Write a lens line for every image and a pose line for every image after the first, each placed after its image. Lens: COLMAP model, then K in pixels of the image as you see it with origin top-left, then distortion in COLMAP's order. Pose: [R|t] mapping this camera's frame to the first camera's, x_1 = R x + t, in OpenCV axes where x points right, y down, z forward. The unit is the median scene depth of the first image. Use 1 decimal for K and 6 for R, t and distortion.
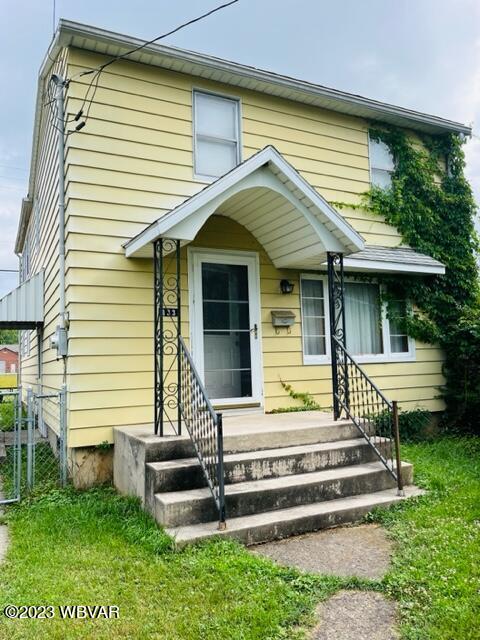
lens RADIAL K [[486.4, 0, 240.0], [0, 486.4, 317.5], [0, 0, 1]] dist [0.051272, -0.001405]
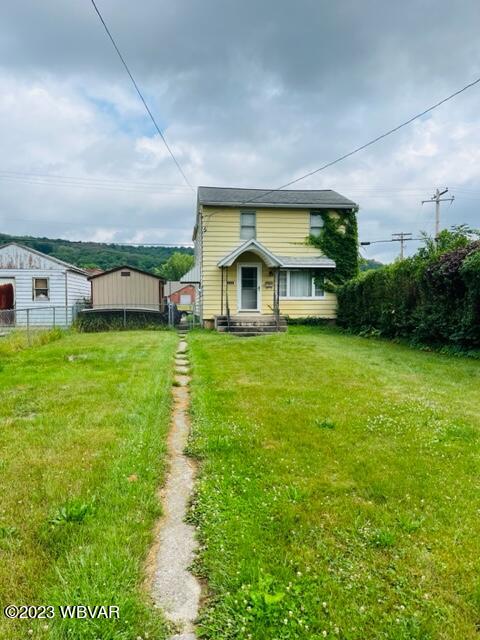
lens RADIAL K [[486.4, 0, 240.2], [0, 486.4, 320.2], [0, 0, 1]] dist [0.051272, -0.001405]
pose [[0.941300, 0.044550, -0.334618, 0.943362], [0.002025, 0.990490, 0.137567, -0.194554], [0.337564, -0.130170, 0.932259, -1.923445]]
